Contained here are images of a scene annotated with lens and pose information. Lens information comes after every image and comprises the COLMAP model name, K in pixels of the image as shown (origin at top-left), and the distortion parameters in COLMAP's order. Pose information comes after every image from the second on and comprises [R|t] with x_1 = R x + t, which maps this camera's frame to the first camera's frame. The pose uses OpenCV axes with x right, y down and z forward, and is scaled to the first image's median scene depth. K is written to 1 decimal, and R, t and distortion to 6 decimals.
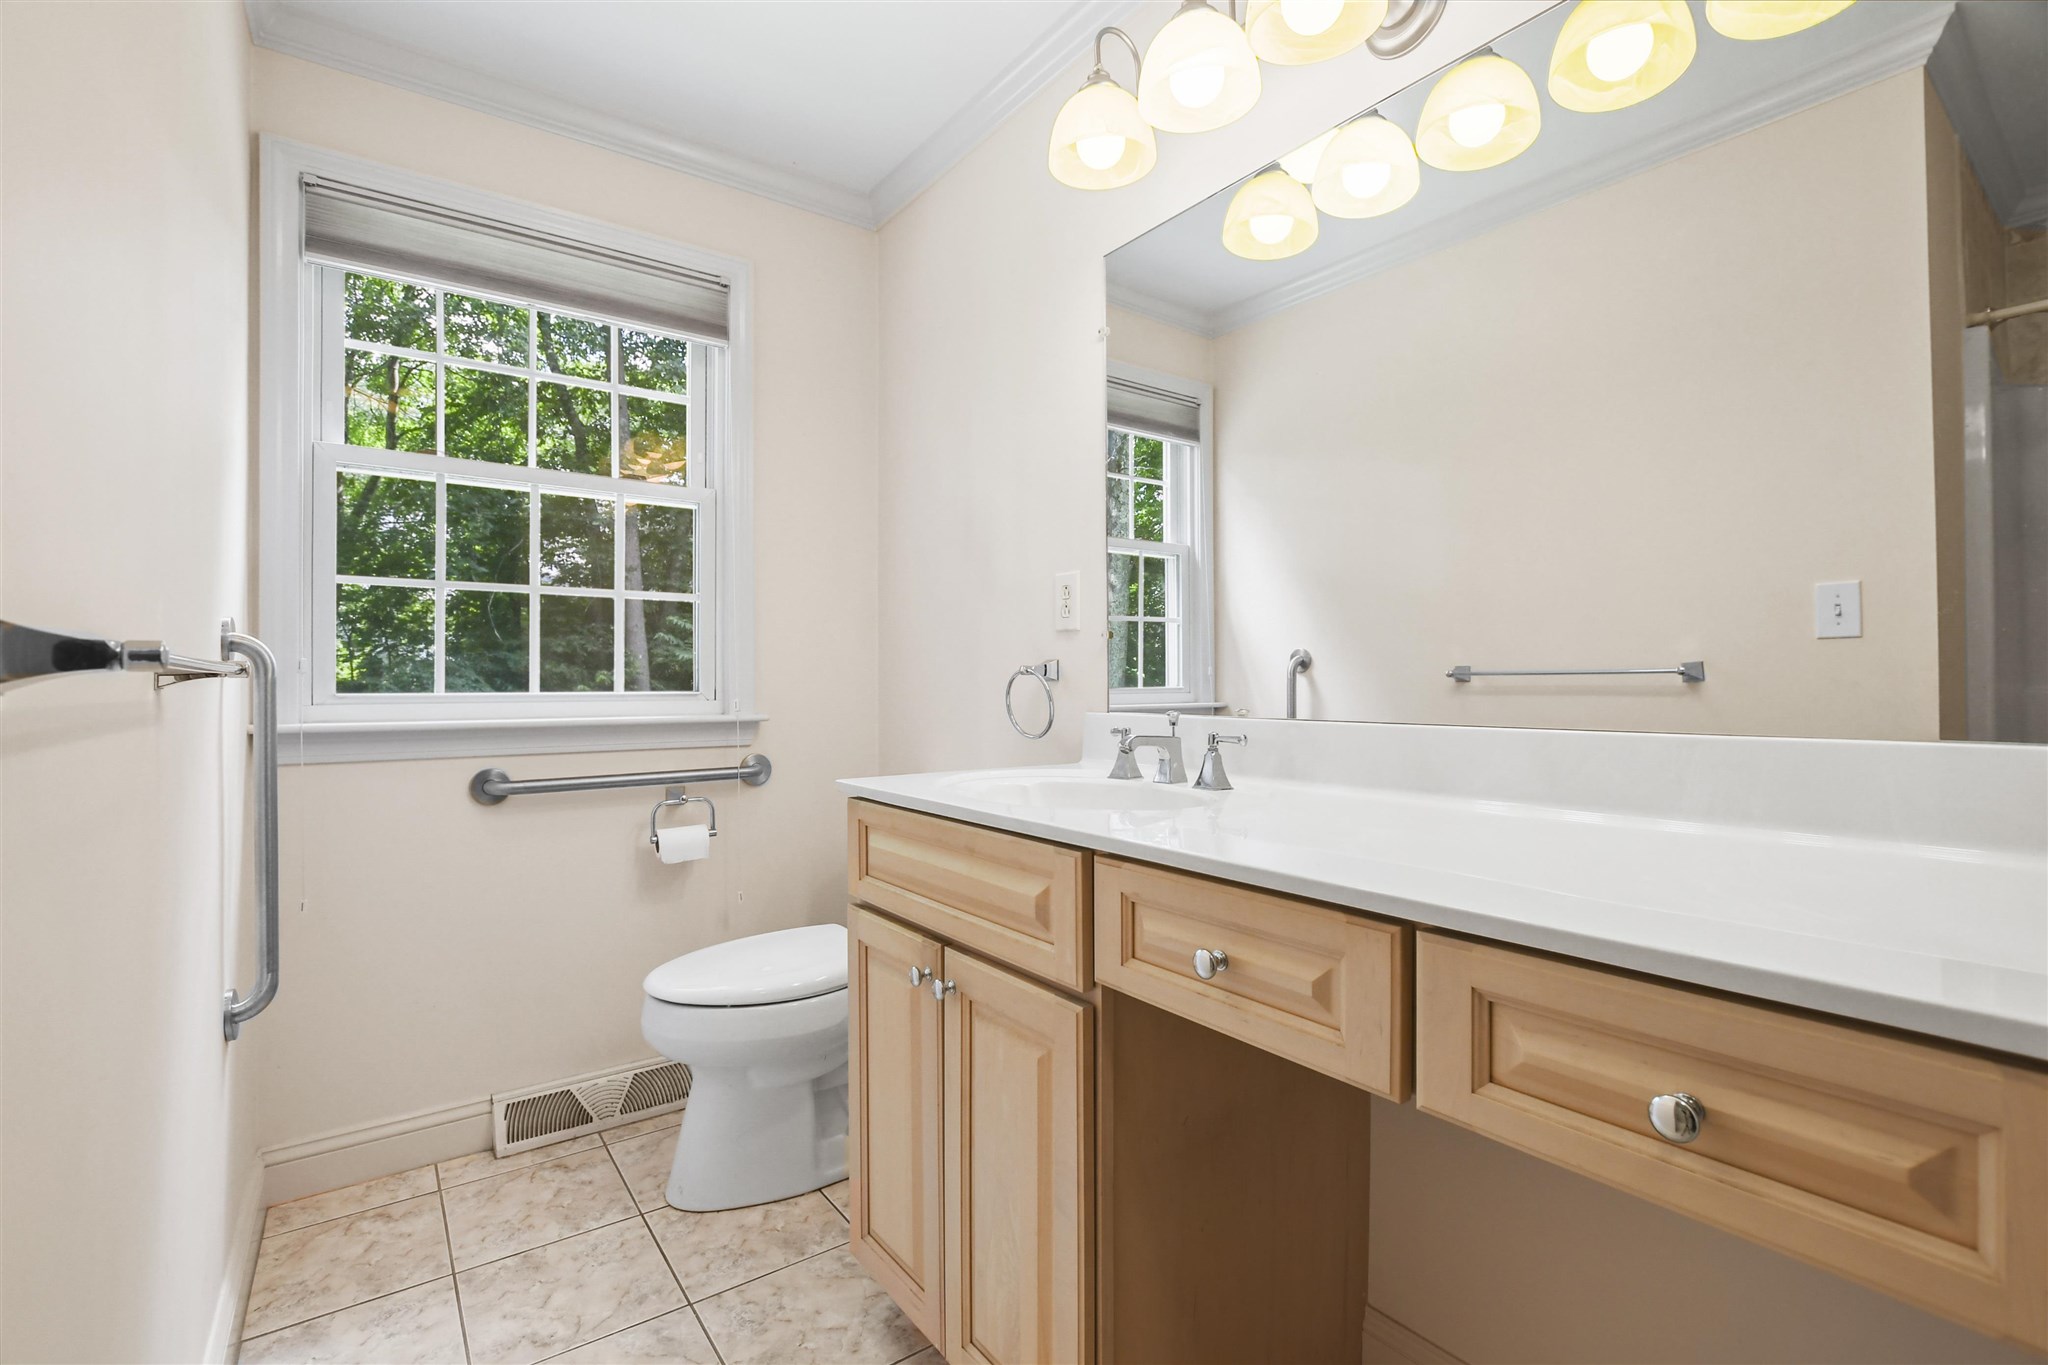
lens RADIAL K [[884.6, 0, 1024.0], [0, 884.6, 682.5], [0, 0, 1]] dist [-0.025947, -0.000075]
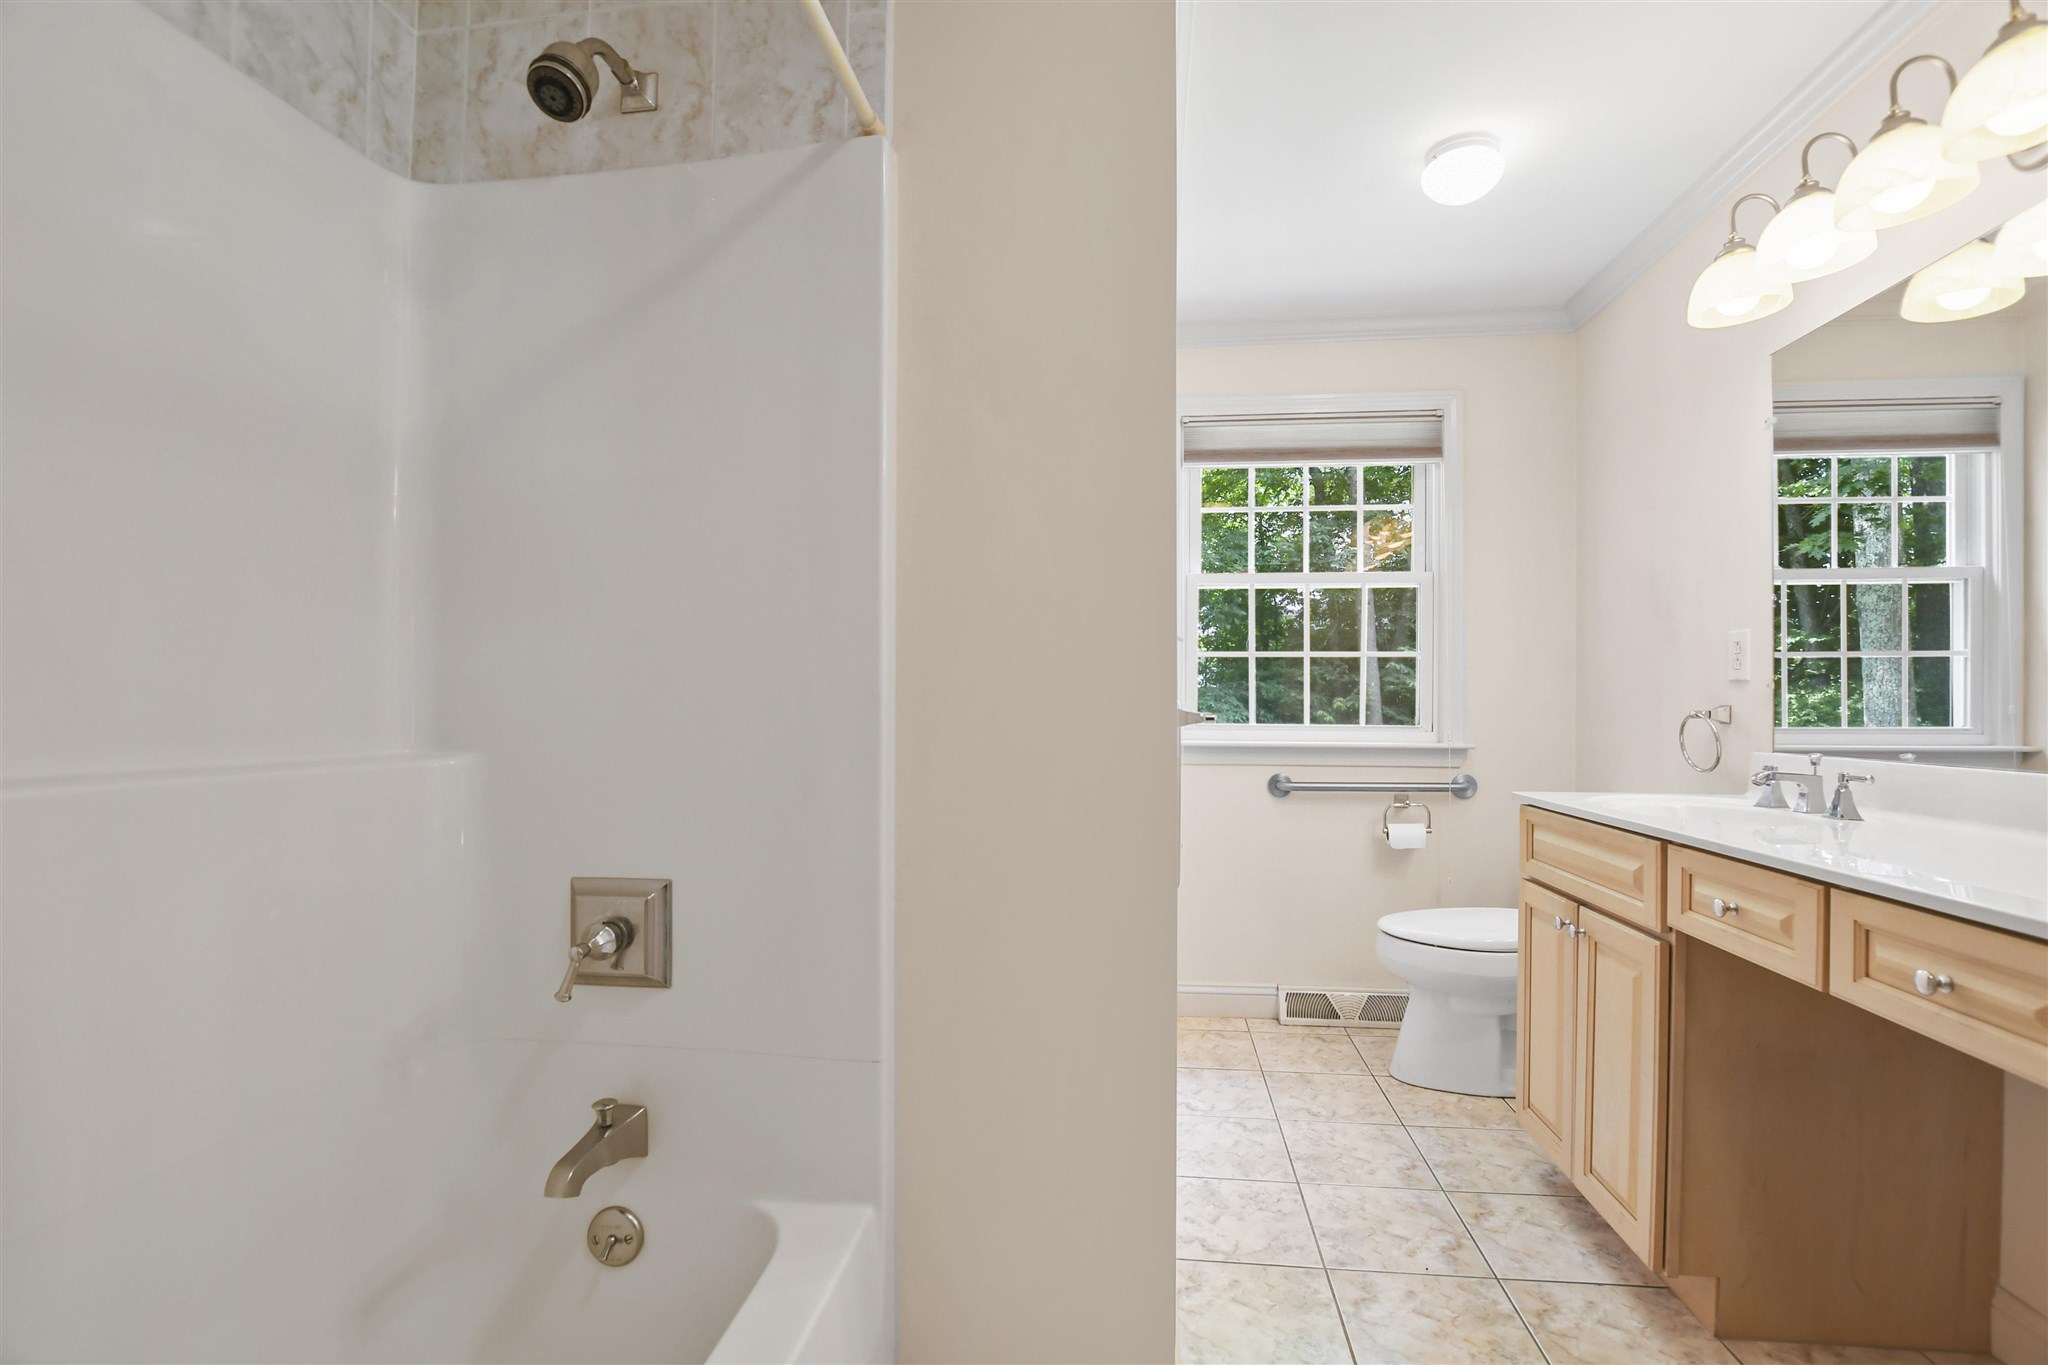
lens RADIAL K [[910.0, 0, 1017.0], [0, 910.0, 704.8], [0, 0, 1]] dist [-0.023641, -0.000143]
pose [[0.708749, 0.004433, -0.705447, 0.212077], [-0.004435, 0.999988, 0.001827, -0.025637], [0.705447, 0.001834, 0.708760, -0.513793]]
